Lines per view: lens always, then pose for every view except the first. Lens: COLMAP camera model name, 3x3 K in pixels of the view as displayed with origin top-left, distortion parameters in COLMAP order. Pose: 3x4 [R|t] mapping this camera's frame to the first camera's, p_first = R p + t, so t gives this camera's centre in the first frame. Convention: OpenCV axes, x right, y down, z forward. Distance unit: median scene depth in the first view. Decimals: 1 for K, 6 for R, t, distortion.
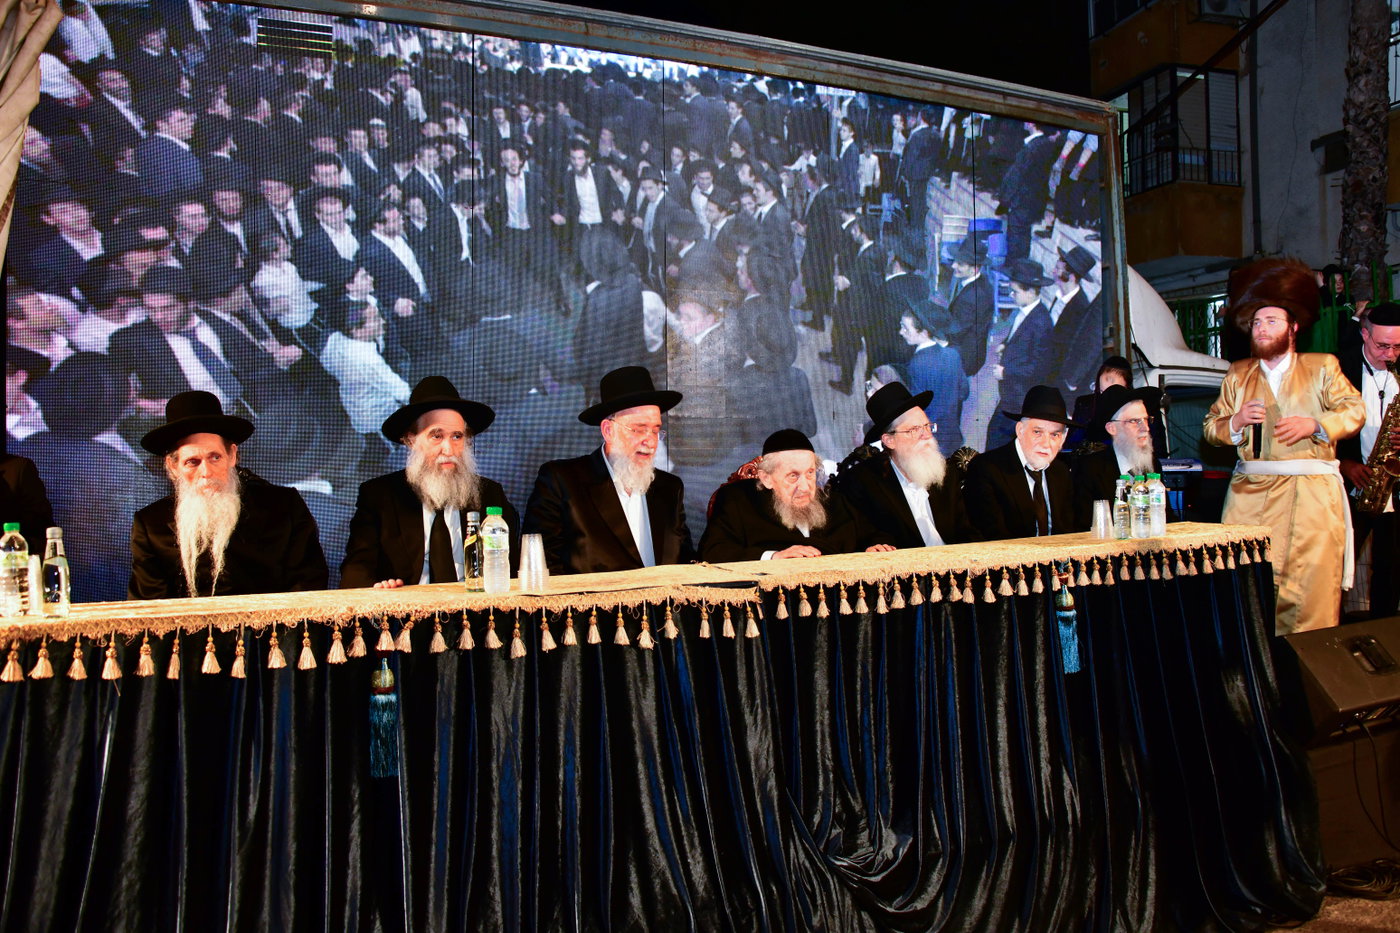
lens RADIAL K [[1102.6, 0, 706.5], [0, 1102.6, 467.0], [0, 0, 1]] dist [-0.145077, 0.077047]
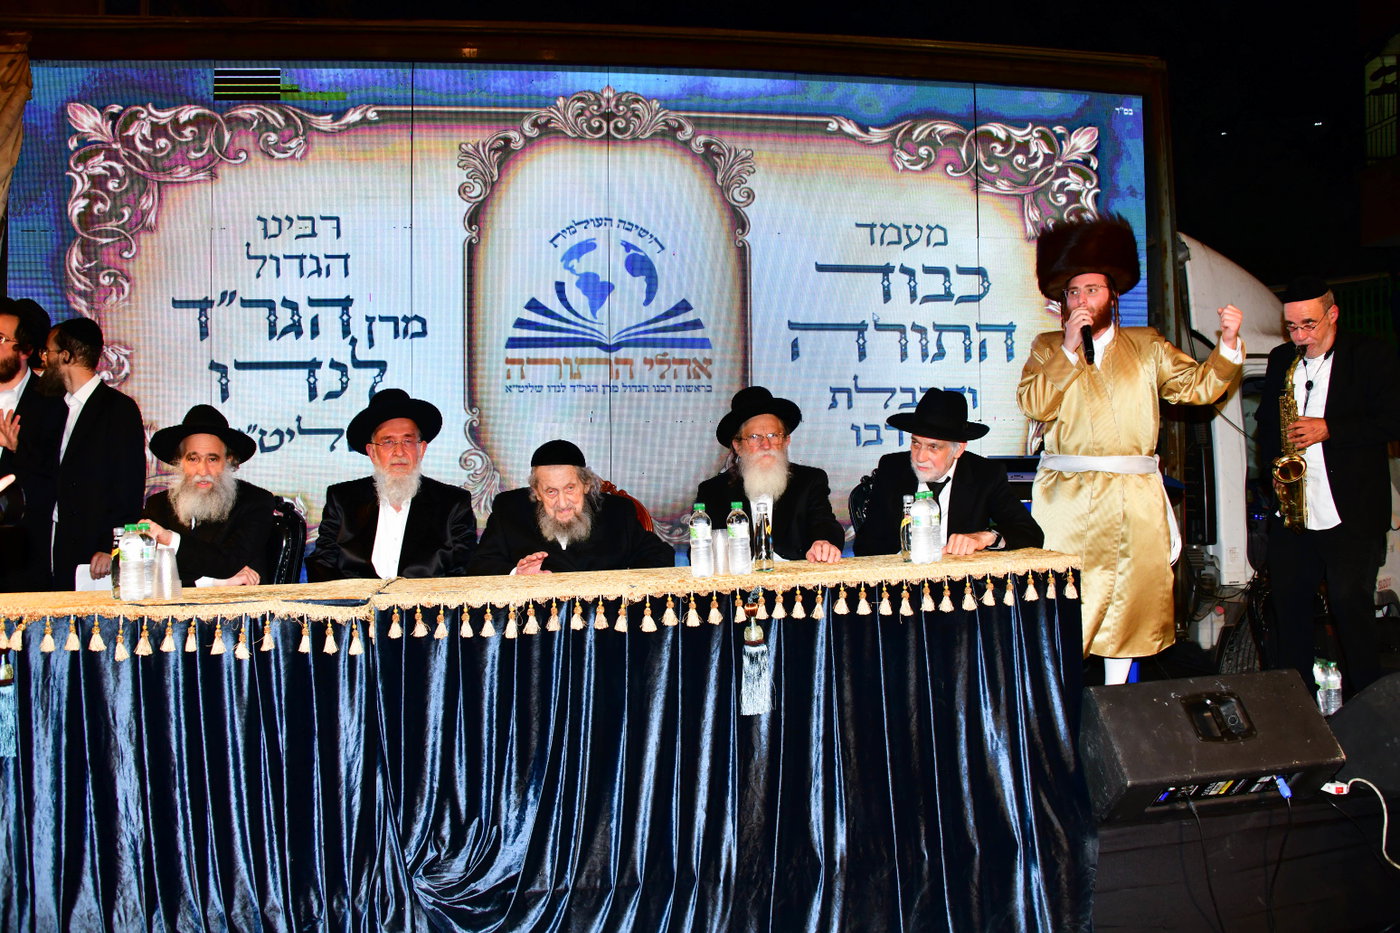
lens RADIAL K [[1103.0, 0, 704.0], [0, 1103.0, 470.0], [0, 0, 1]] dist [-0.144038, 0.072876]
pose [[0.958271, 0.003162, -0.285844, 0.612952], [0.000298, 0.999927, 0.012058, -0.027681], [0.285861, -0.011640, 0.958200, 0.122194]]
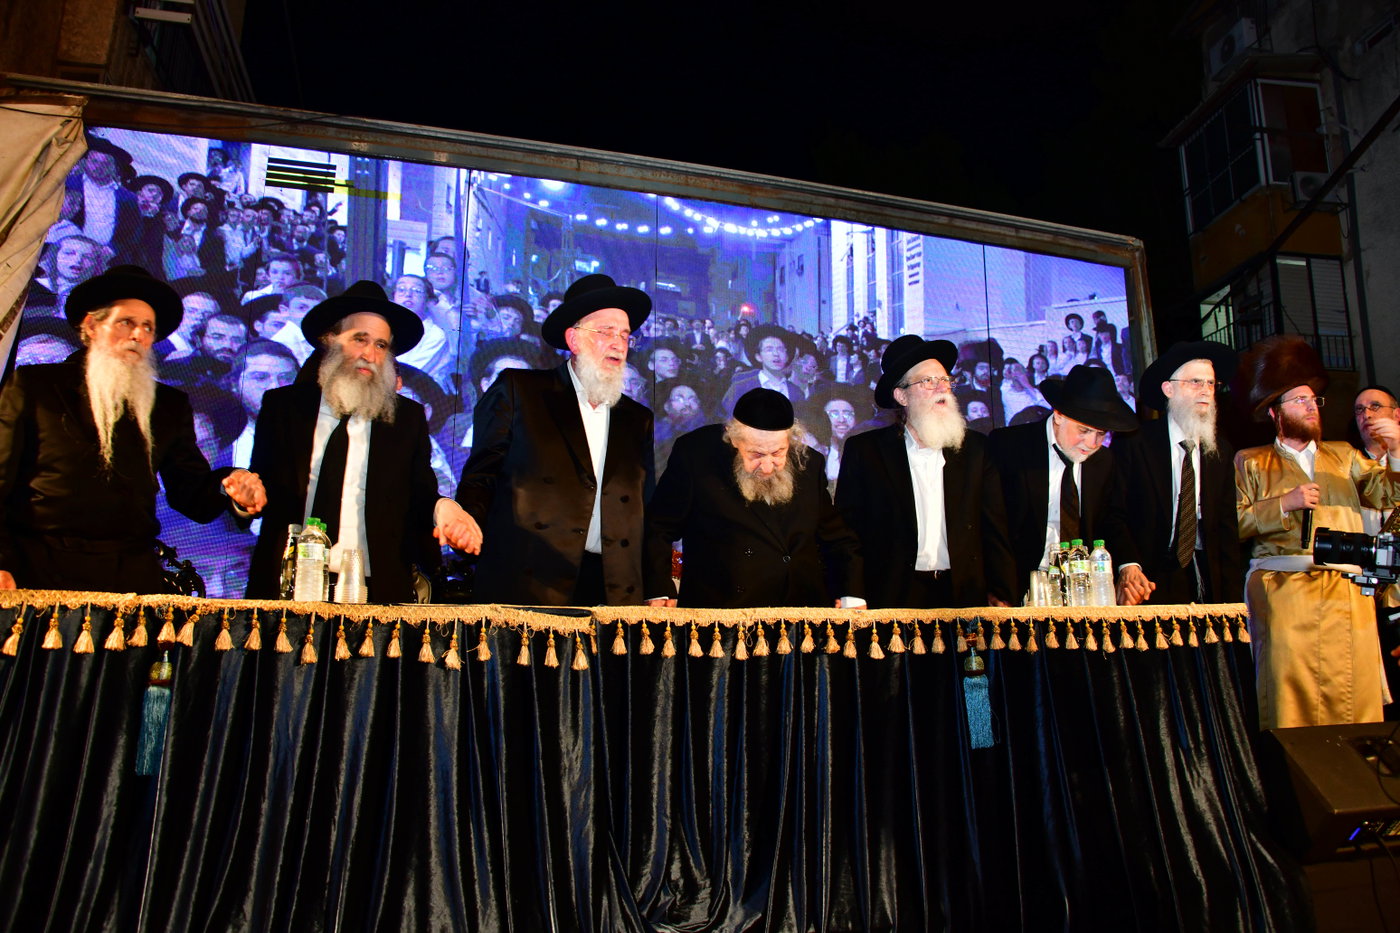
lens RADIAL K [[1103.0, 0, 704.0], [0, 1103.0, 470.0], [0, 0, 1]] dist [-0.144038, 0.072876]
pose [[0.991443, -0.009053, -0.130223, 0.254186], [-0.017777, 0.978936, -0.203393, 0.168492], [0.129321, 0.203968, 0.970398, 0.086745]]
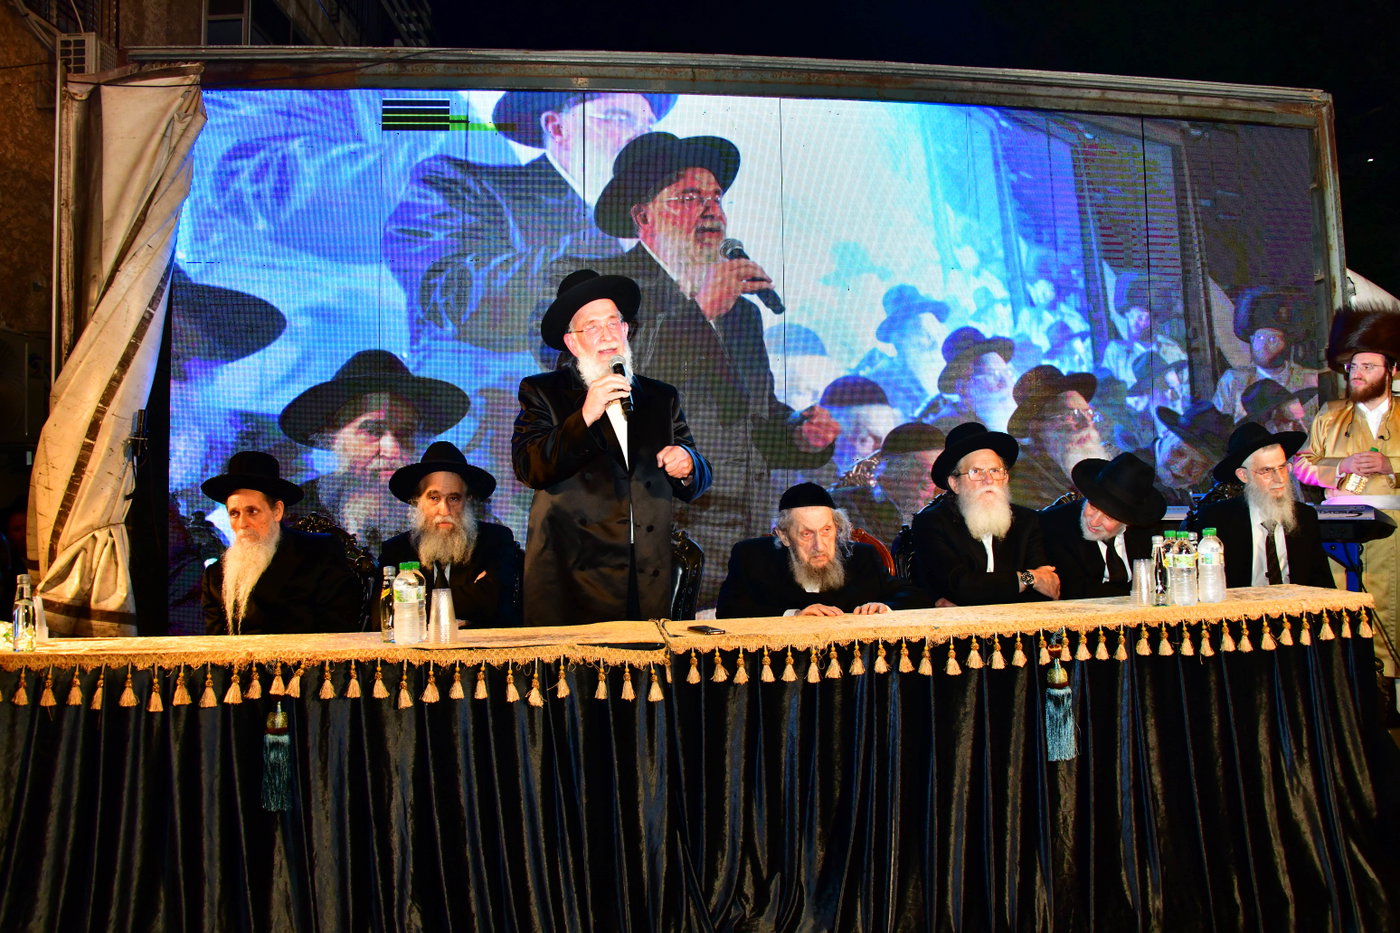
lens RADIAL K [[1108.5, 0, 702.4], [0, 1108.5, 475.0], [0, 0, 1]] dist [-0.135655, 0.061048]
pose [[0.949995, -0.006874, -0.312189, 0.370143], [0.000146, 0.999767, -0.021571, -0.022352], [0.312264, 0.020447, 0.949775, 0.082229]]
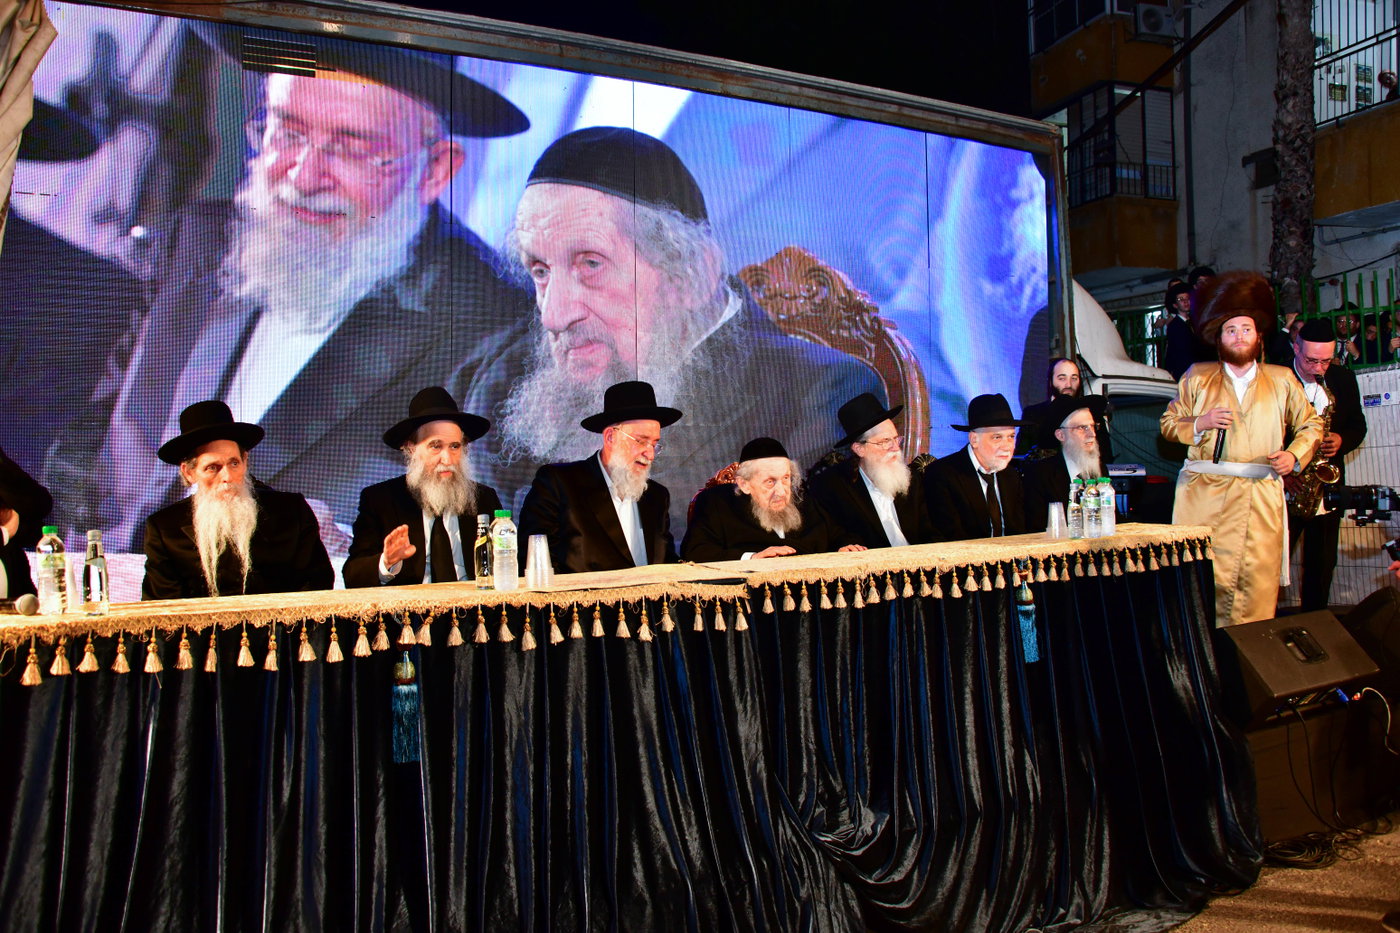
lens RADIAL K [[1101.7, 0, 703.2], [0, 1101.7, 465.2], [0, 0, 1]] dist [-0.144729, 0.072229]
pose [[0.998745, -0.001660, 0.050063, -0.047487], [0.002037, 0.999970, -0.007481, 0.001044], [-0.050049, 0.007573, 0.998718, -0.071741]]
